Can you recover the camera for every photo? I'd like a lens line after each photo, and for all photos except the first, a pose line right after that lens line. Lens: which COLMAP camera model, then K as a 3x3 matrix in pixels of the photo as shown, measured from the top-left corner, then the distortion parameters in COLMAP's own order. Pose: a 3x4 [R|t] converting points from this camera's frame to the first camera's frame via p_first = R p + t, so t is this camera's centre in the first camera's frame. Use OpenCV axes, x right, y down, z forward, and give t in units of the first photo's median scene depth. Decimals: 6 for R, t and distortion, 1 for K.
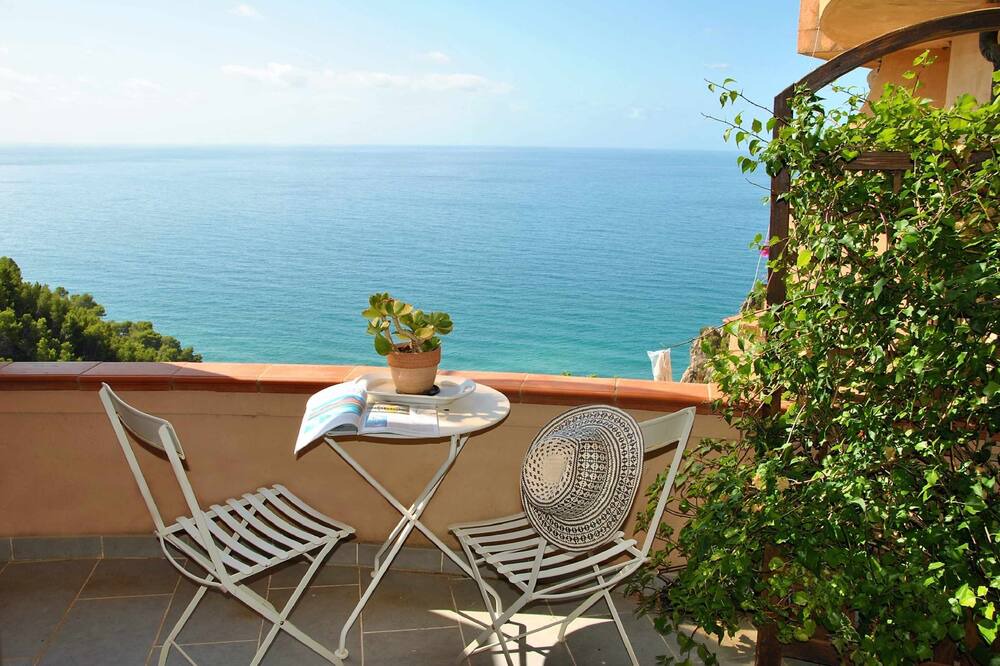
lens RADIAL K [[833.5, 0, 500.0], [0, 833.5, 333.0], [0, 0, 1]] dist [-0.009297, 0.009447]
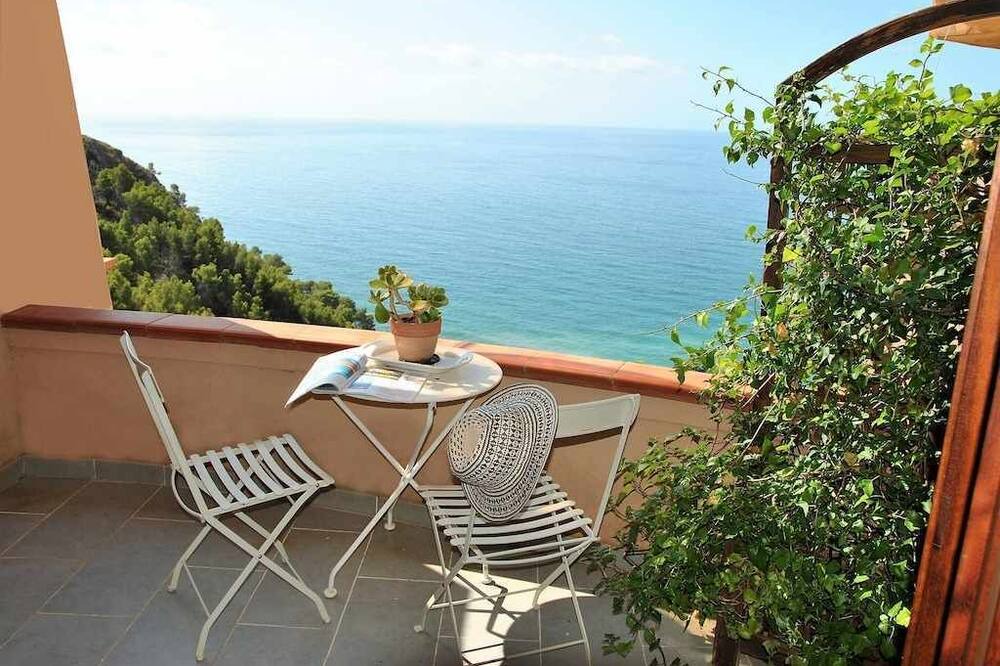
lens RADIAL K [[804.2, 0, 500.0], [0, 804.2, 333.0], [0, 0, 1]] dist [-0.006154, 0.011336]
pose [[0.979894, 0.069380, -0.187067, 0.202490], [-0.063629, 0.997303, 0.036583, -0.008666], [0.189100, -0.023945, 0.981666, 0.010526]]
